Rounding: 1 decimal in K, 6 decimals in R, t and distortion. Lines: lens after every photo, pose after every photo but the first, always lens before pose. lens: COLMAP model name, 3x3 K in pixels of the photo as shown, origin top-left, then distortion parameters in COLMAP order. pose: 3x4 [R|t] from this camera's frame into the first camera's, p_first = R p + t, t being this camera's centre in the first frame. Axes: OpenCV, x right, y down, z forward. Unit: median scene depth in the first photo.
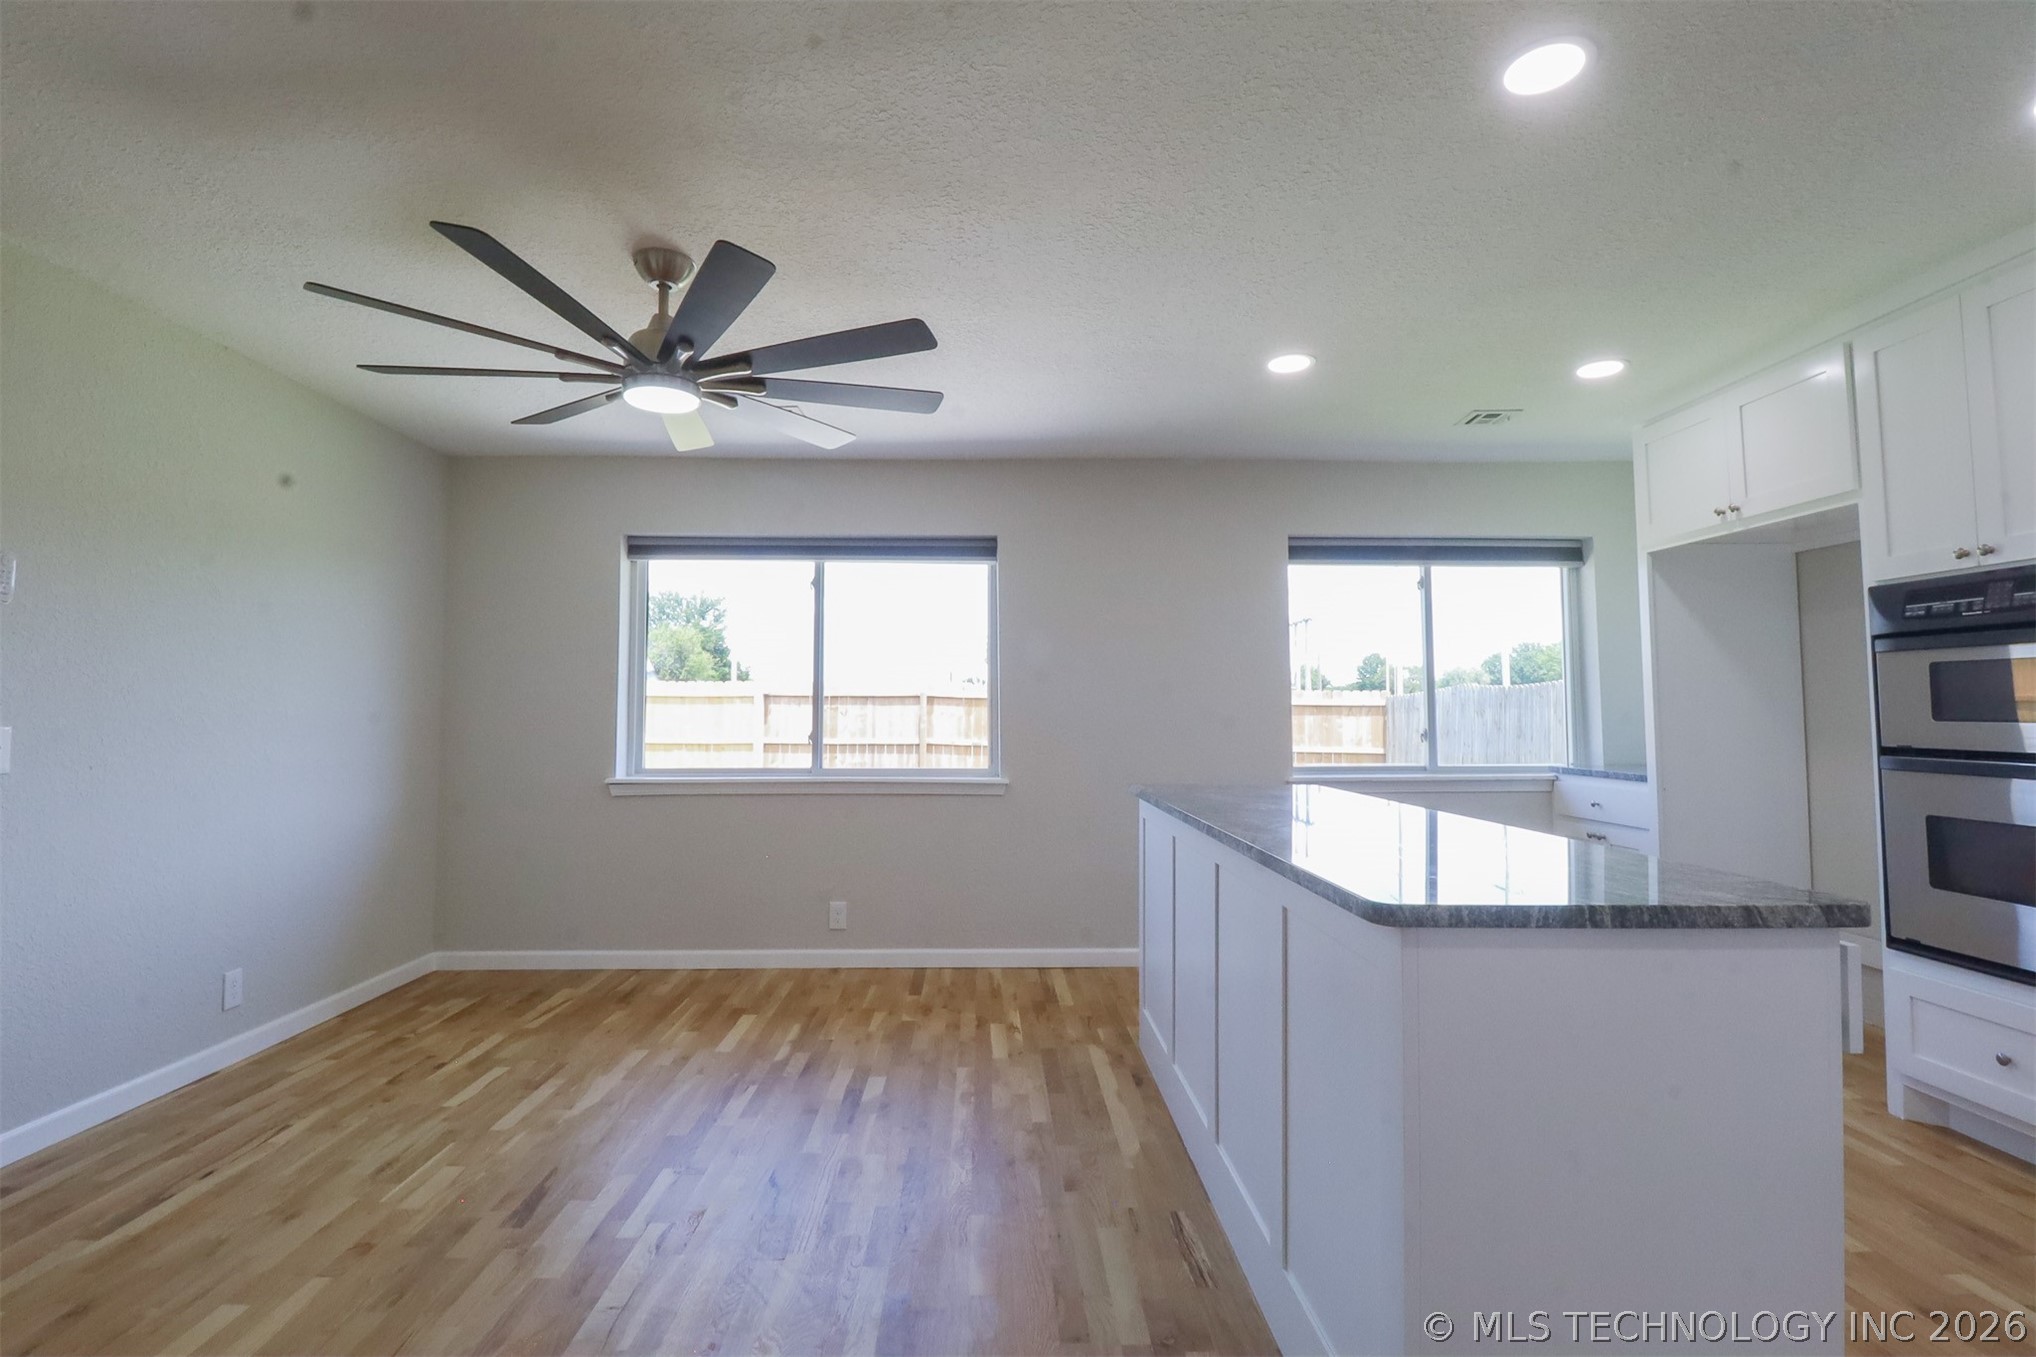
lens RADIAL K [[944.8, 0, 1009.6], [0, 944.8, 655.7], [0, 0, 1]] dist [0.000985, -0.013771]
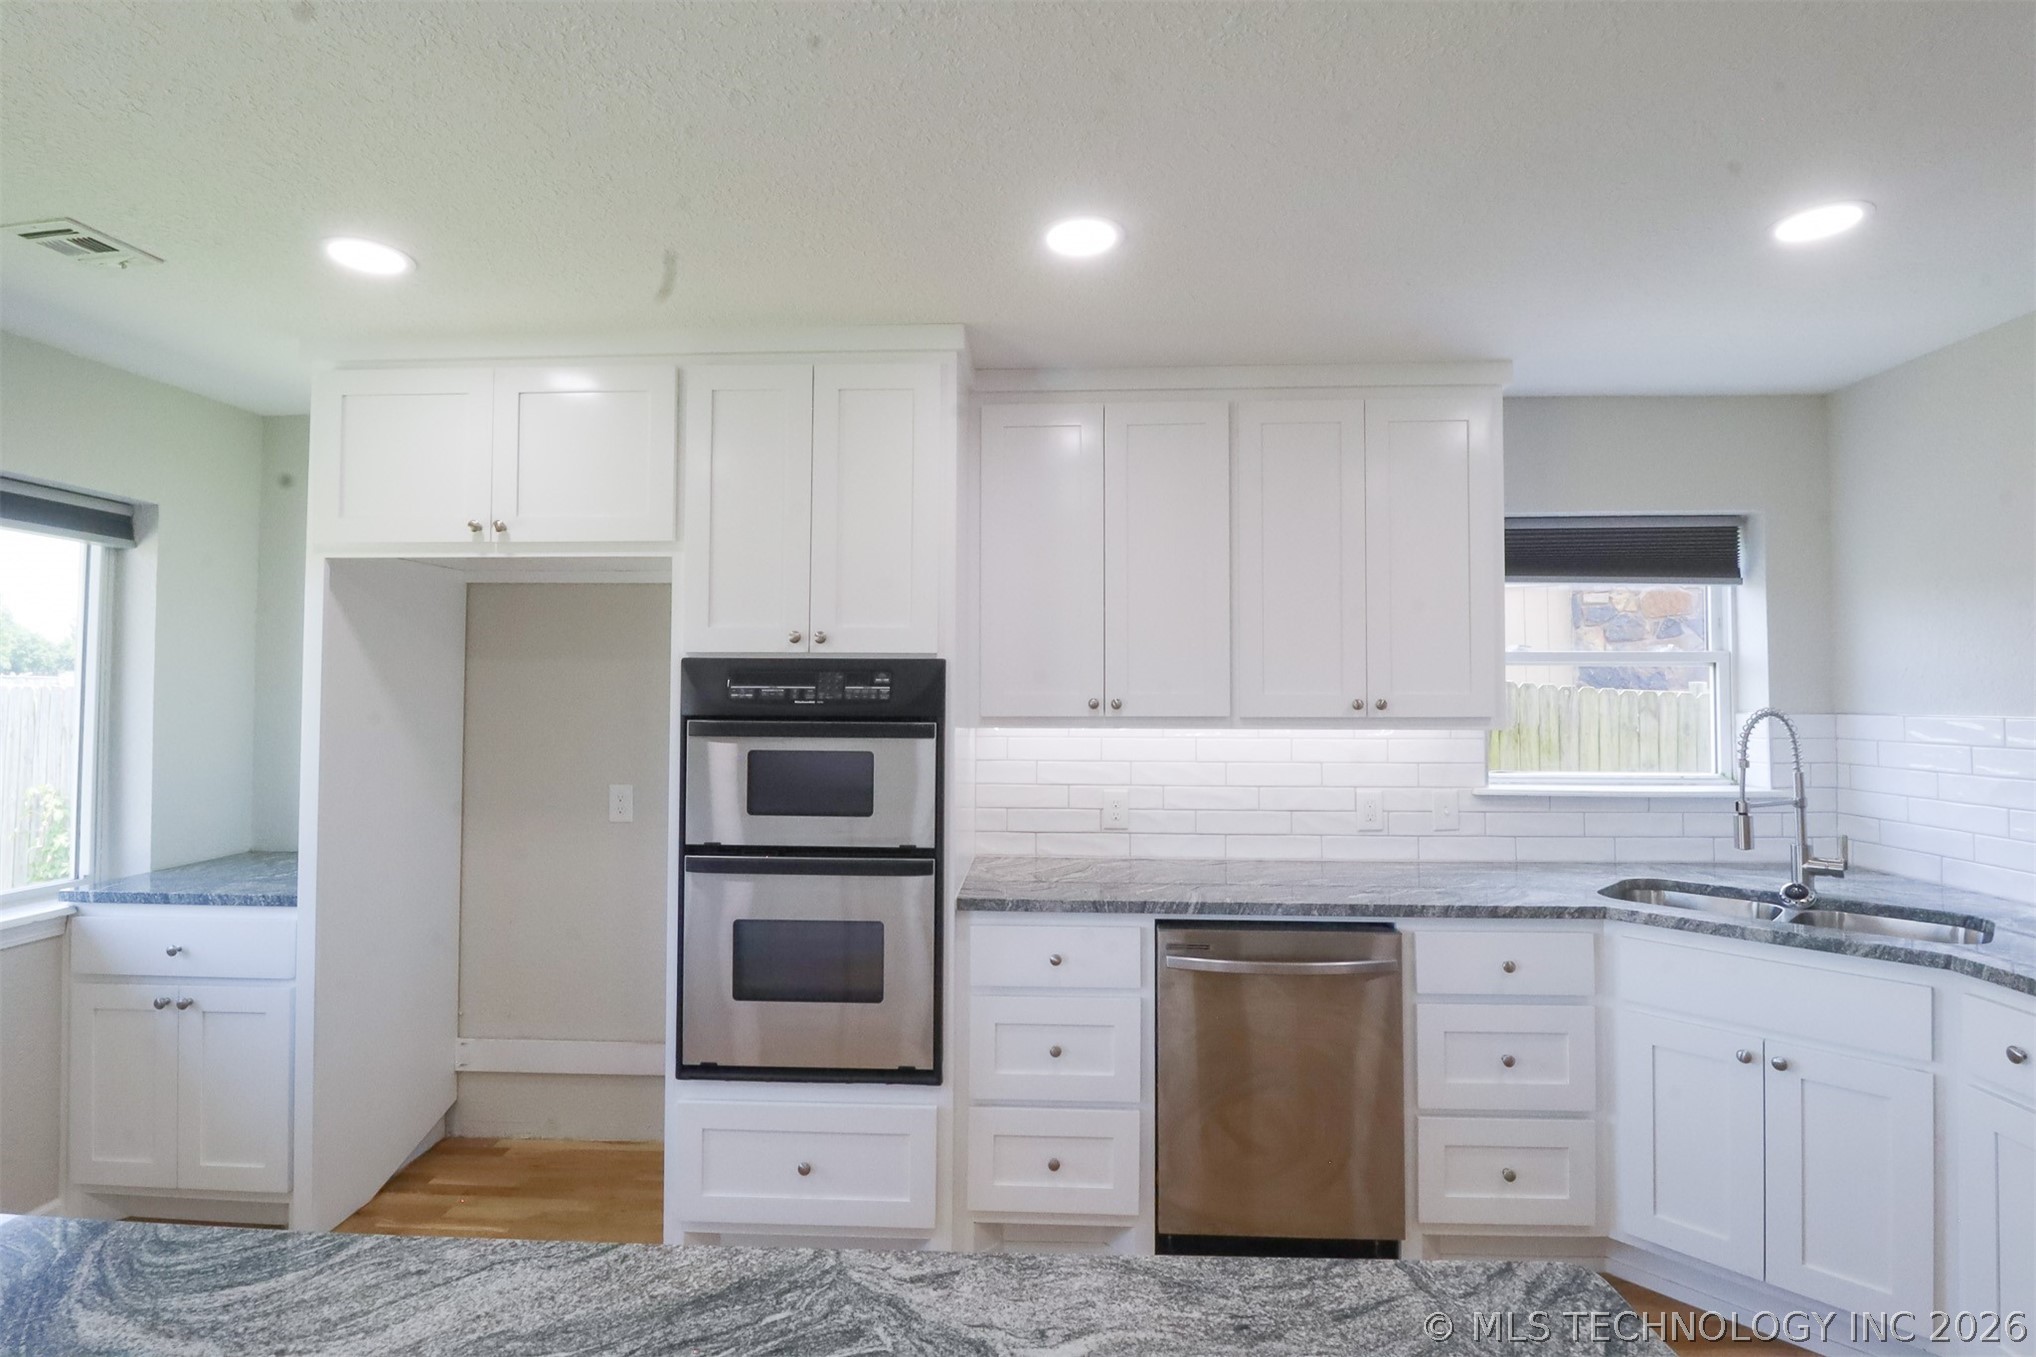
lens RADIAL K [[944.8, 0, 1009.6], [0, 944.8, 655.7], [0, 0, 1]] dist [0.000985, -0.013771]
pose [[0.069985, 0.041086, 0.996702, 0.066525], [-0.060005, 0.997516, -0.036906, -0.053366], [-0.995742, -0.057224, 0.072277, 0.553871]]
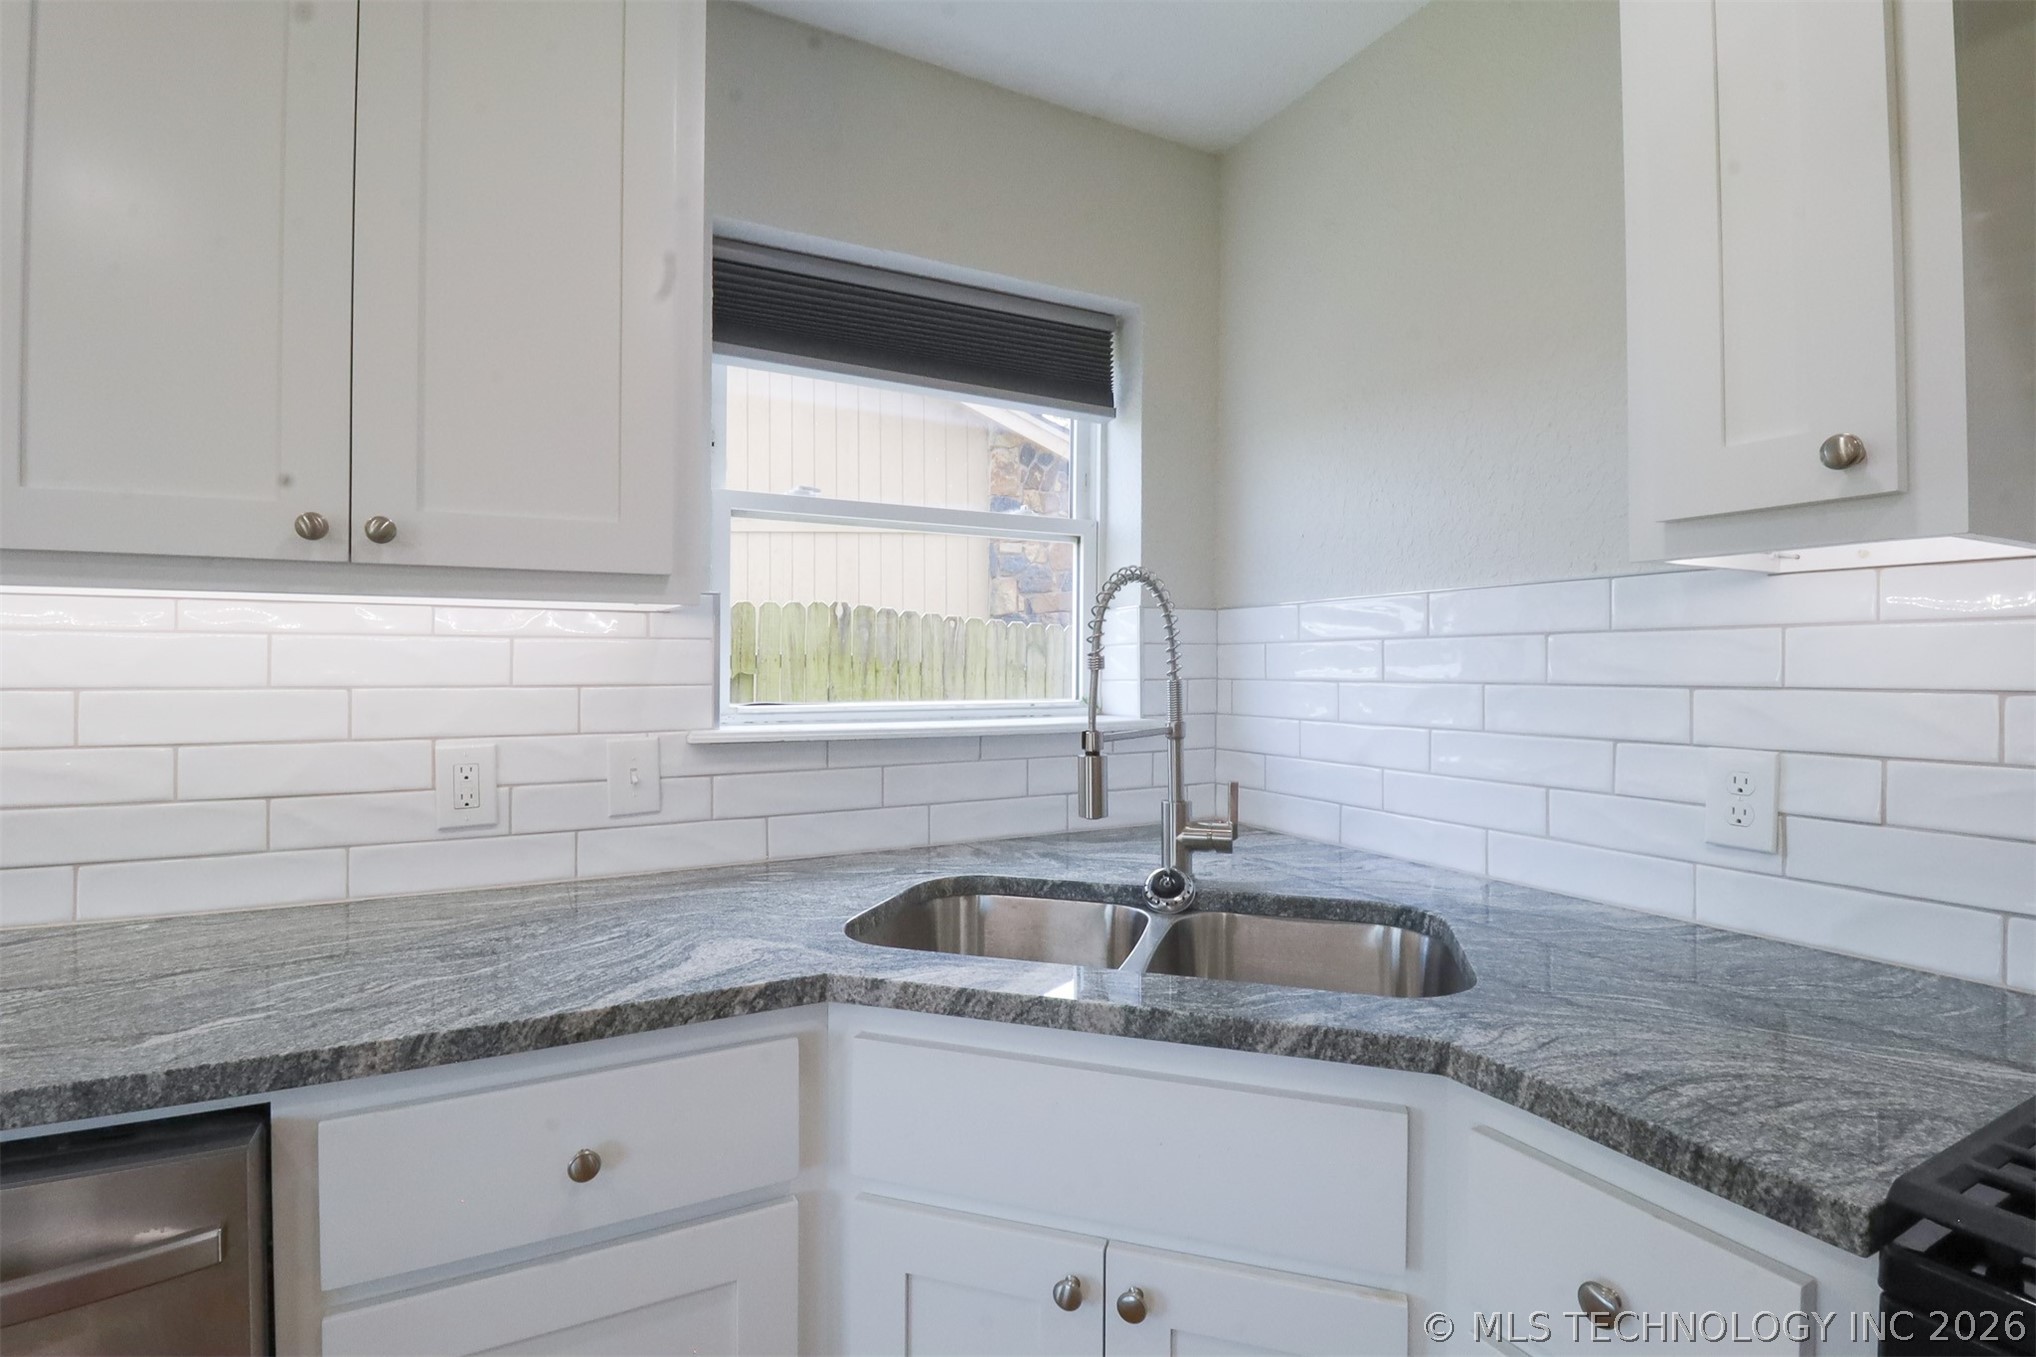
lens RADIAL K [[944.8, 0, 1009.6], [0, 944.8, 655.7], [0, 0, 1]] dist [0.000985, -0.013771]
pose [[-0.442735, 0.011386, 0.896580, 0.510455], [-0.052926, 0.997844, -0.038807, -0.014390], [-0.895089, -0.064634, -0.441178, 0.232083]]
